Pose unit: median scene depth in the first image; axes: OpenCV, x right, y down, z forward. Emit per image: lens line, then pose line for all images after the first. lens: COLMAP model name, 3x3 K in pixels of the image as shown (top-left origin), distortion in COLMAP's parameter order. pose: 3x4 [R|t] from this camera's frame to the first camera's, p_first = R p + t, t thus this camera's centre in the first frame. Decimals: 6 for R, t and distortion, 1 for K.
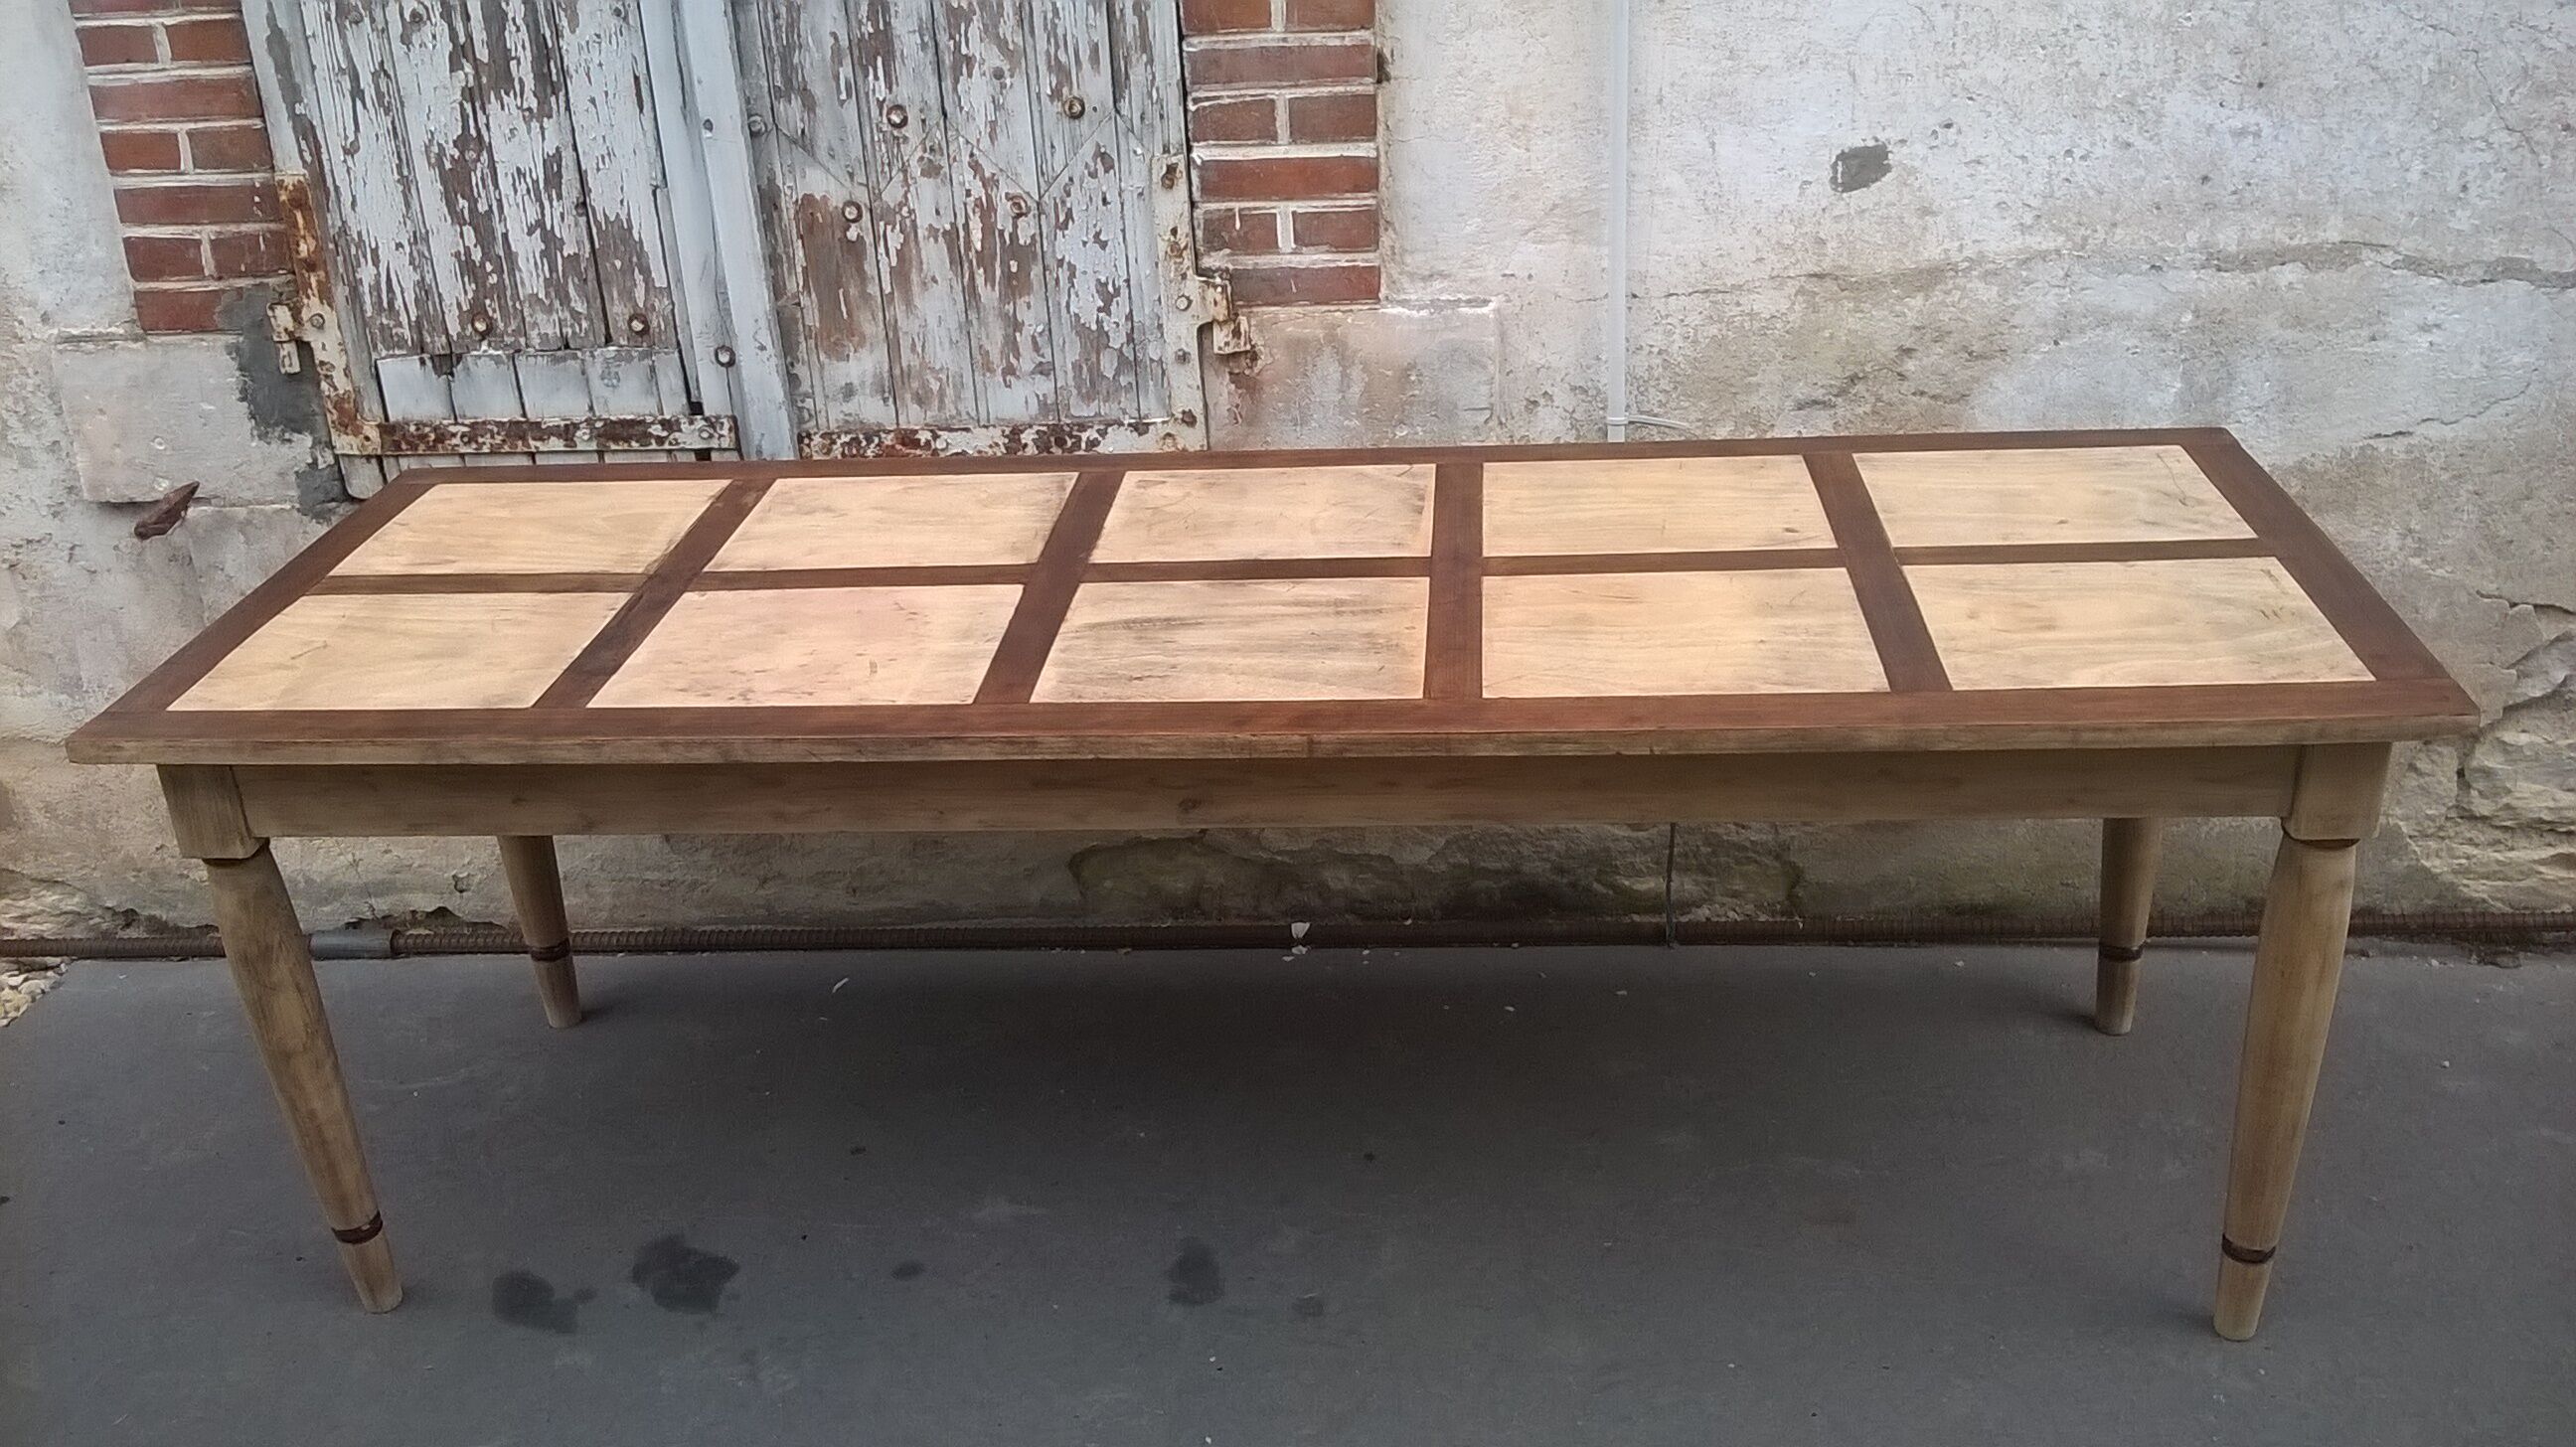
lens RADIAL K [[2267.3, 0, 1305.8], [0, 2267.3, 722.9], [0, 0, 1]] dist [0.047827, -0.180322]
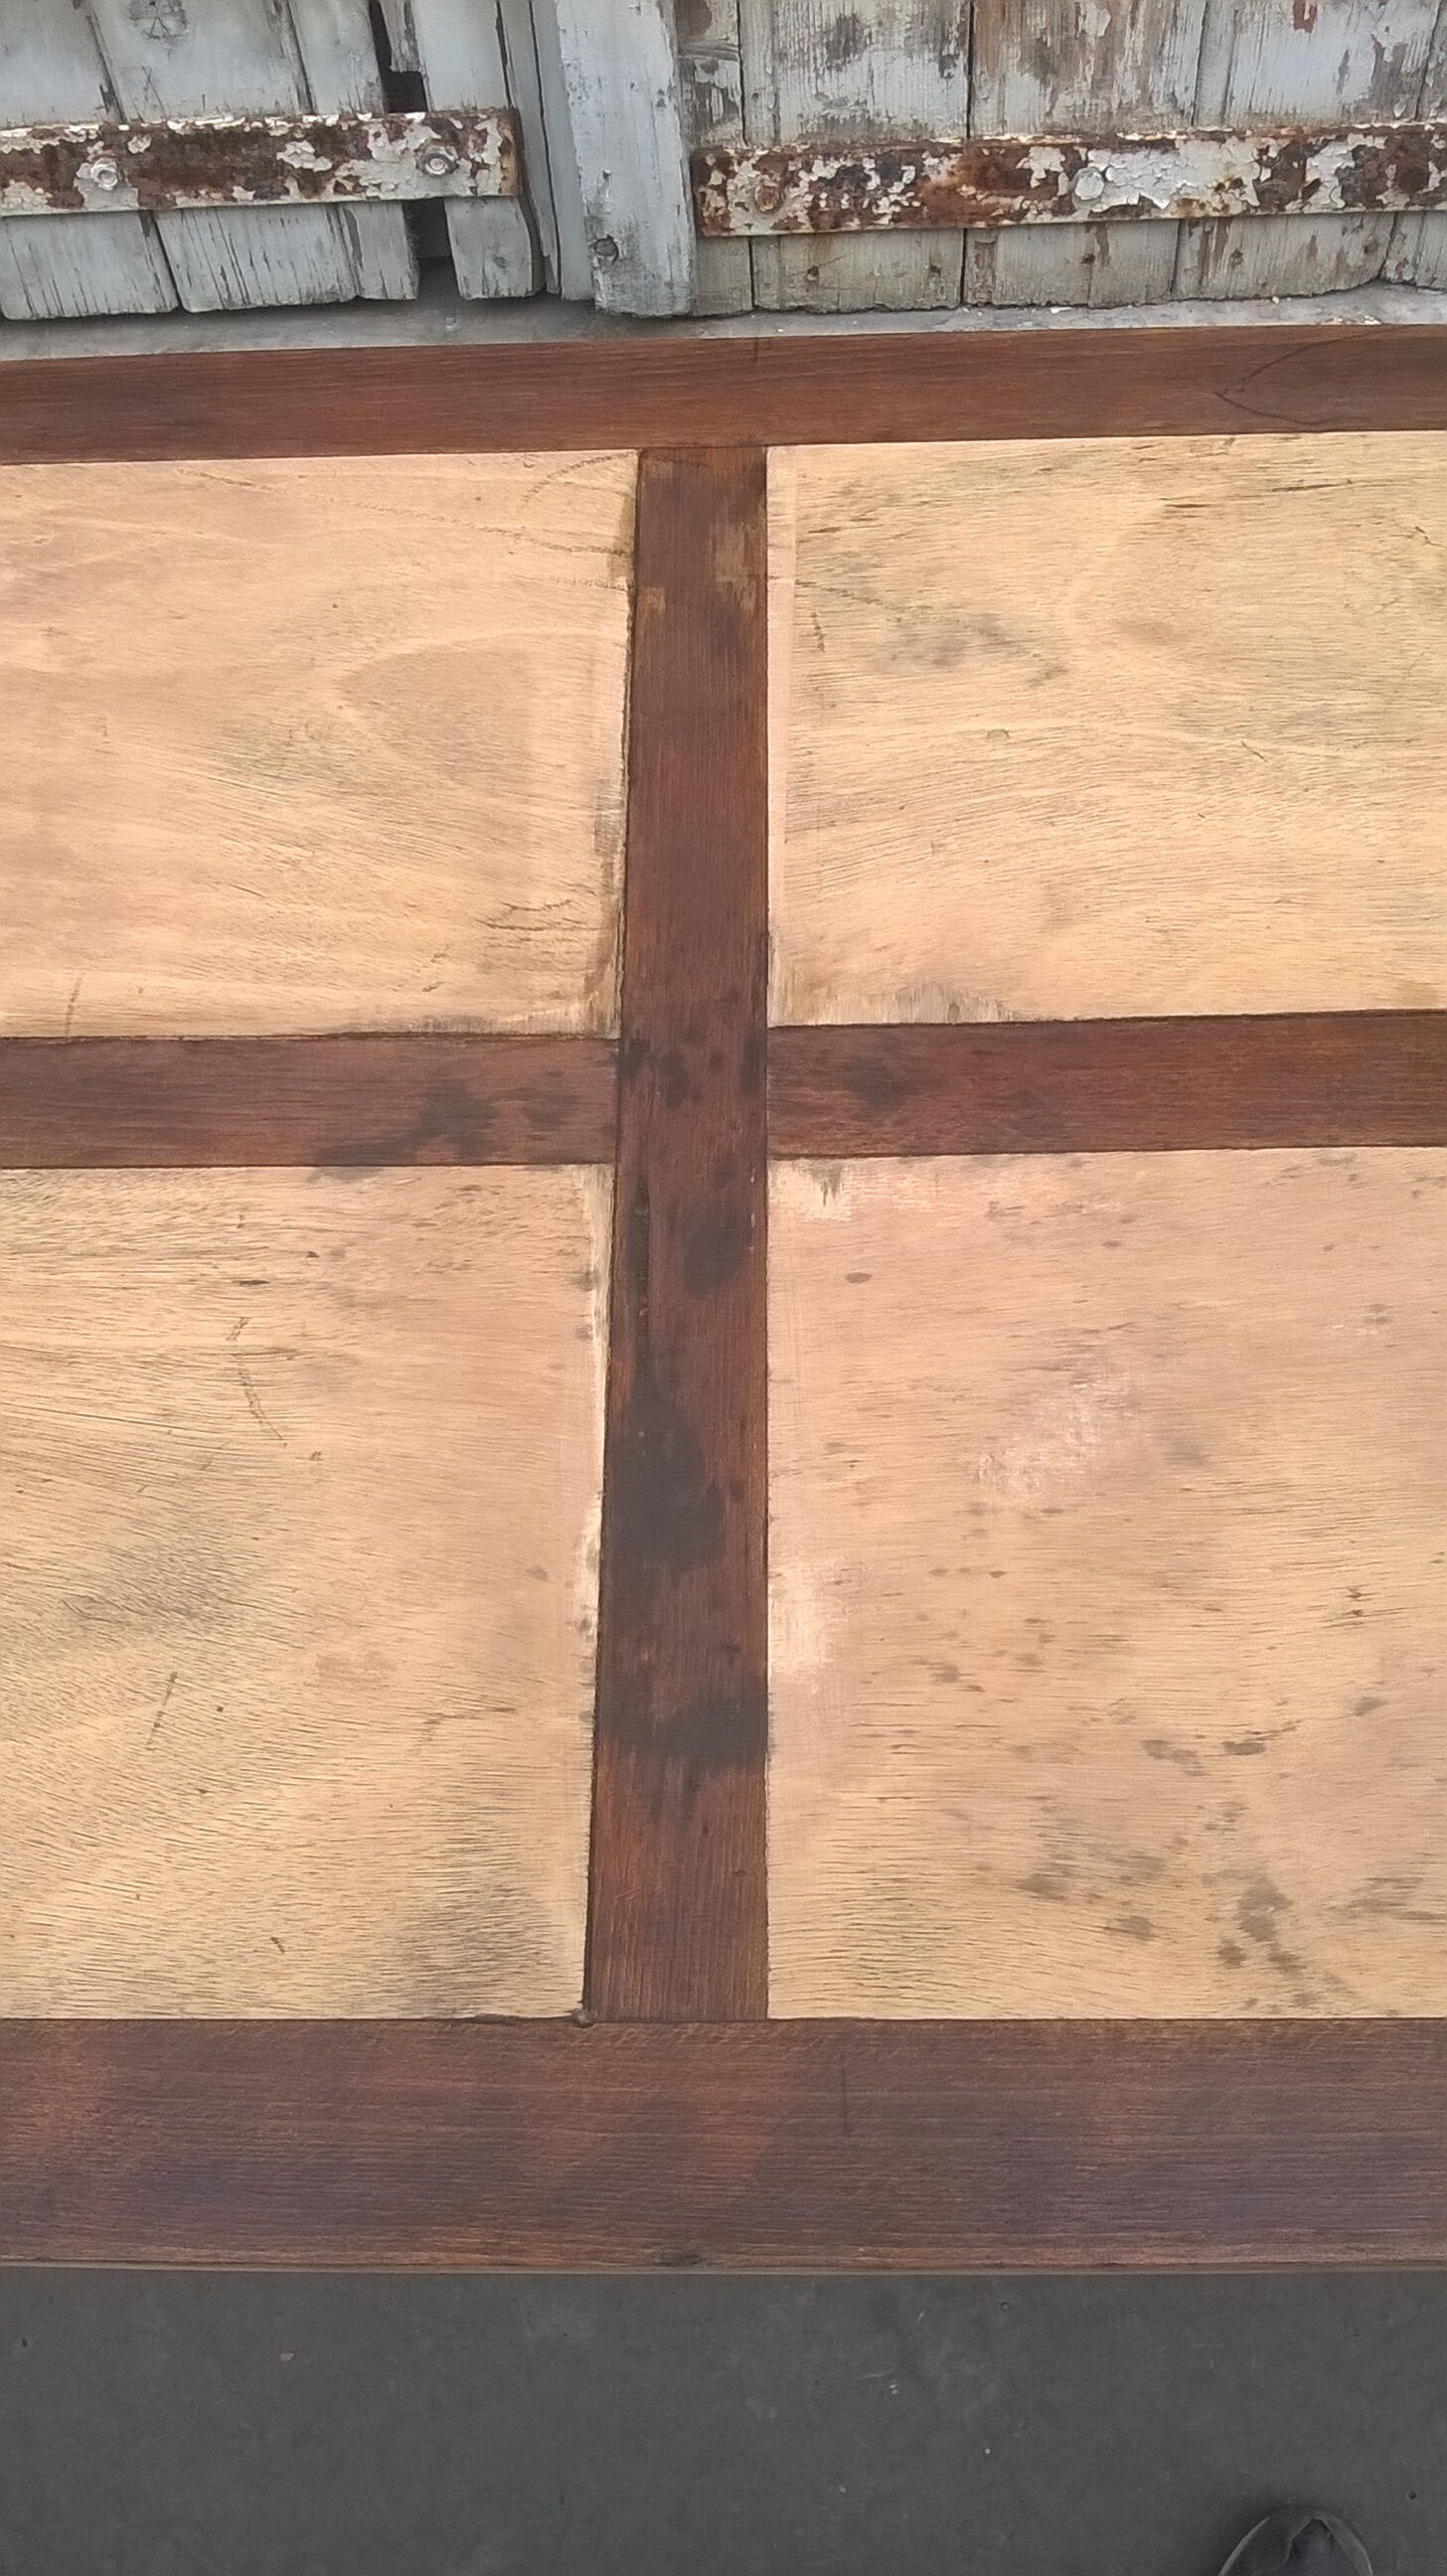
lens RADIAL K [[2267.3, 0, 737.4], [0, 2267.3, 1301.3], [0, 0, 1]] dist [0.047827, -0.180322]
pose [[0.997663, -0.056191, 0.038869, -0.250899], [0.021929, 0.802132, 0.596744, -0.205617], [-0.064709, -0.594498, 0.801489, 0.622107]]
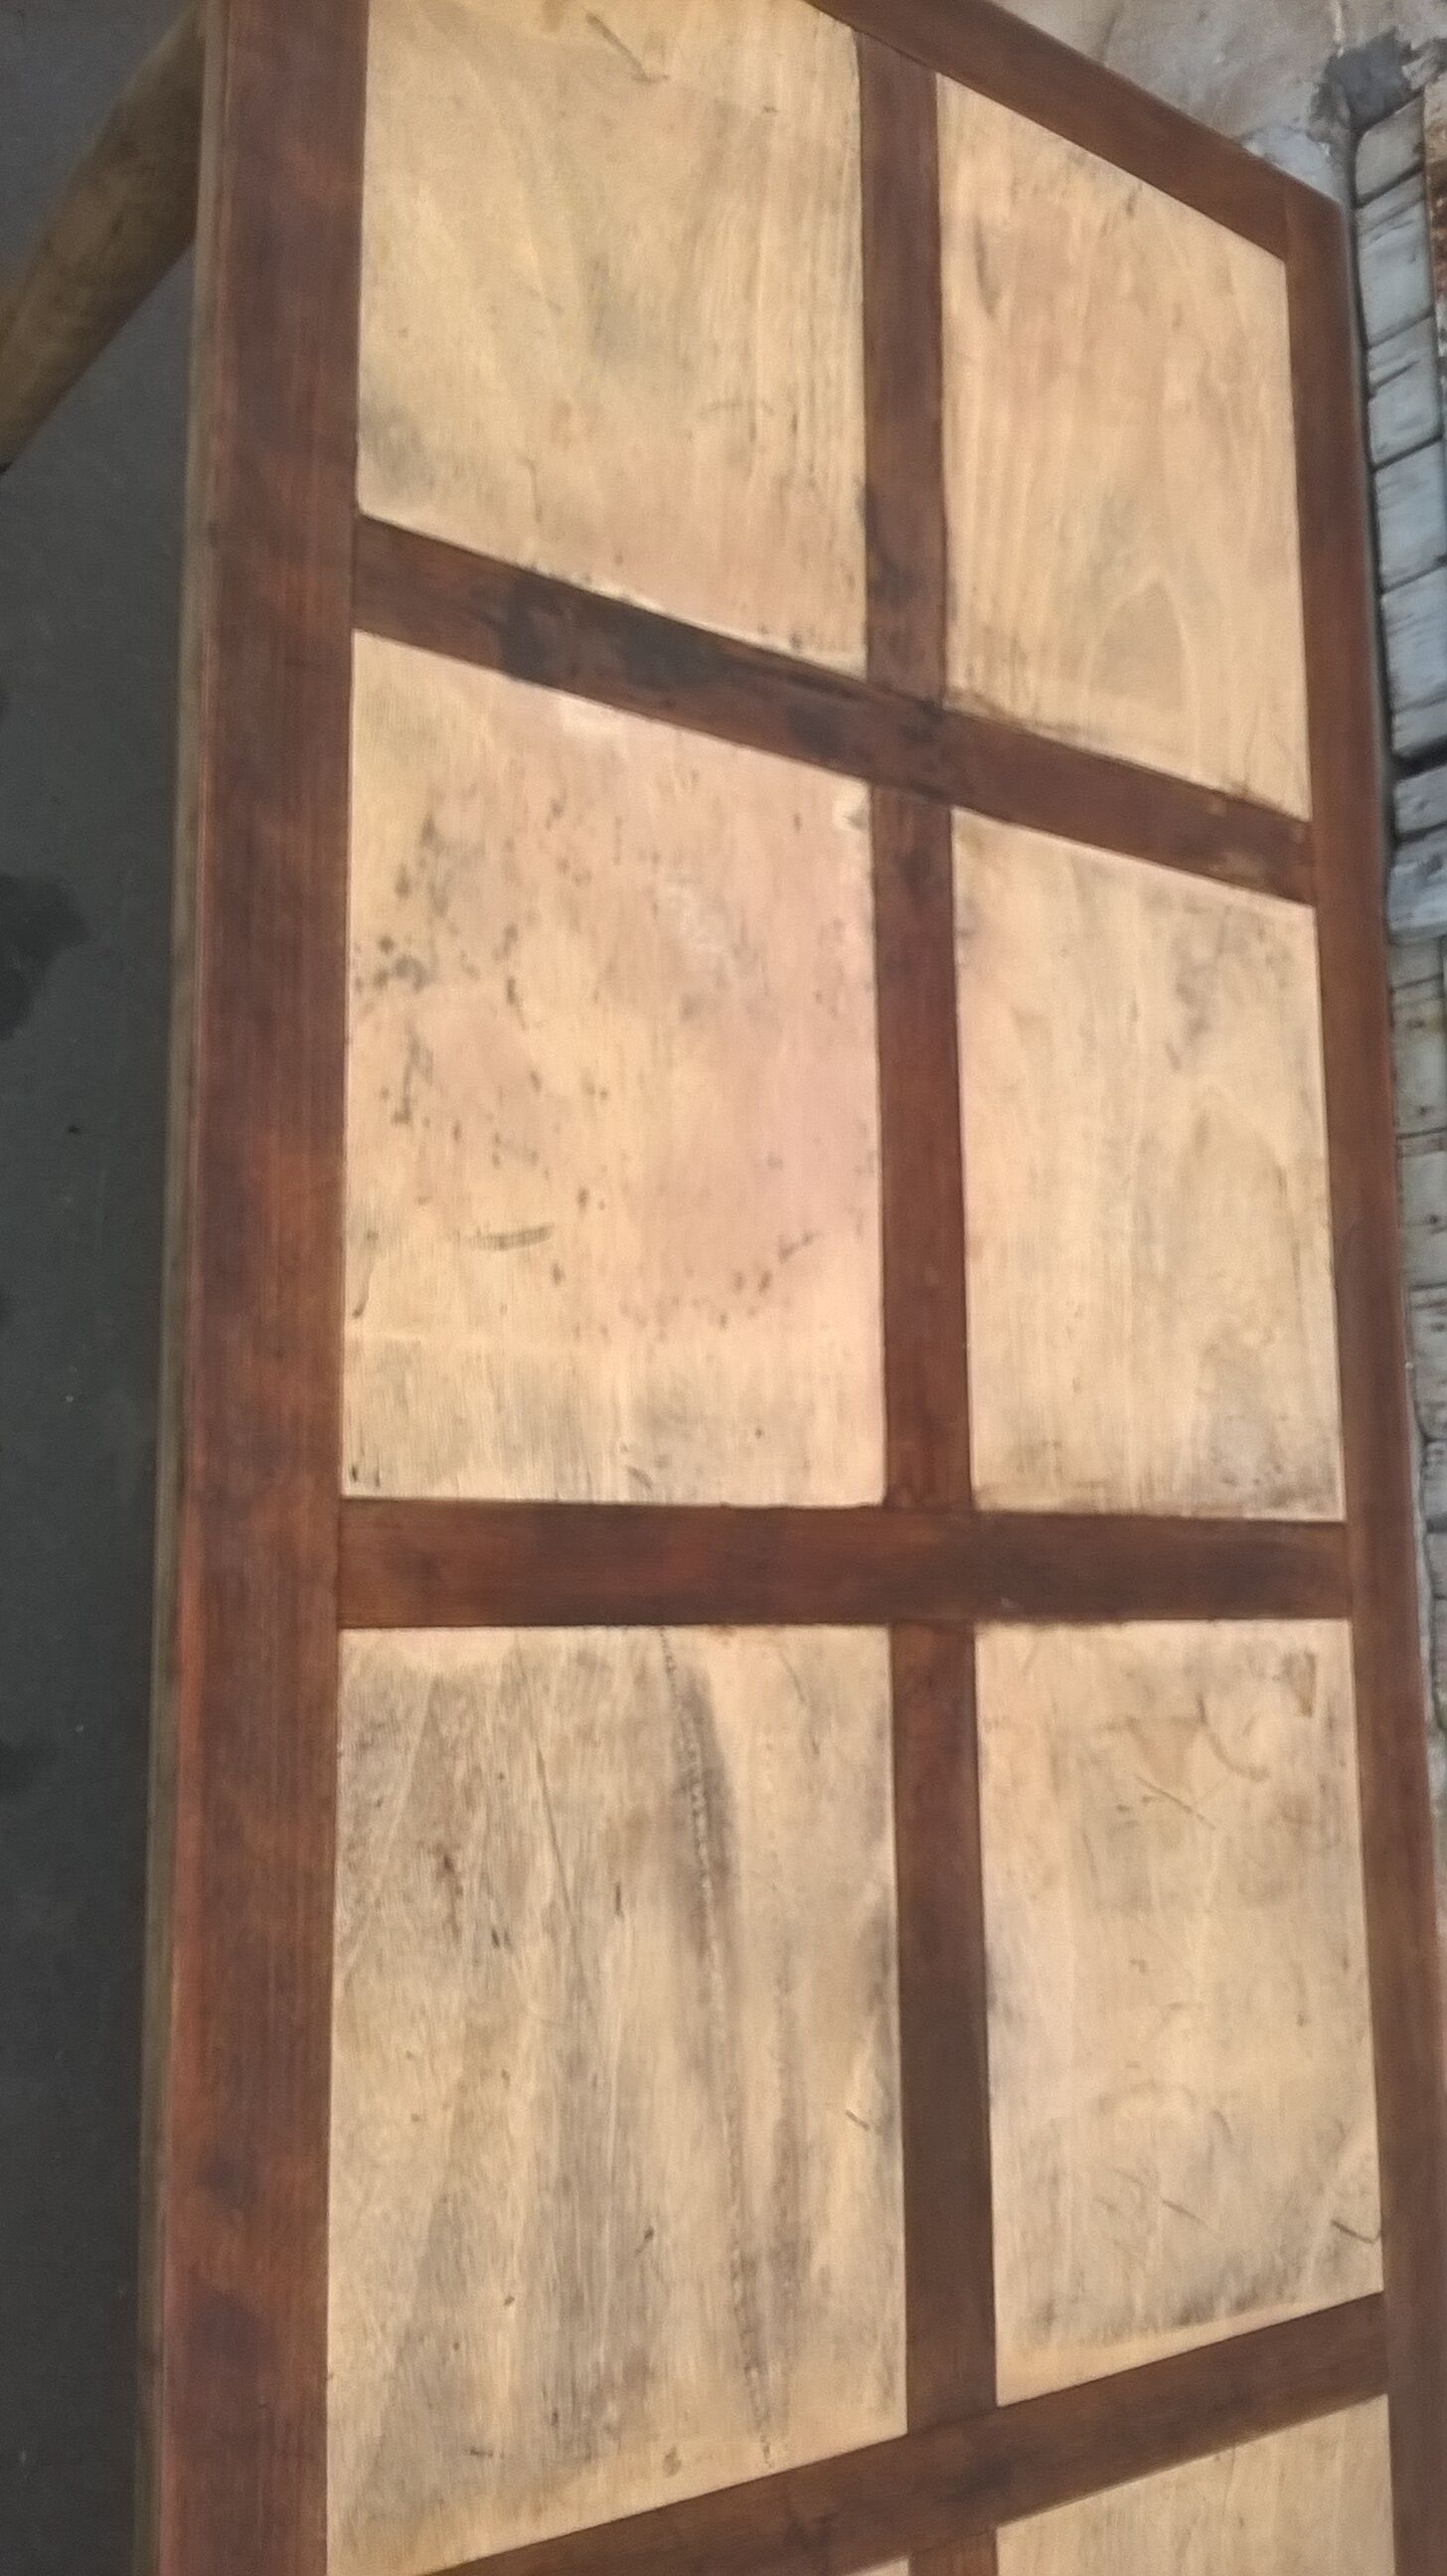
lens RADIAL K [[2267.3, 0, 765.1], [0, 2267.3, 1301.1], [0, 0, 1]] dist [0.047827, -0.180322]
pose [[0.040101, 0.997216, -0.062859, -0.116382], [-0.896676, 0.063673, 0.438085, -0.207076], [0.440868, 0.038796, 0.896733, 0.487094]]
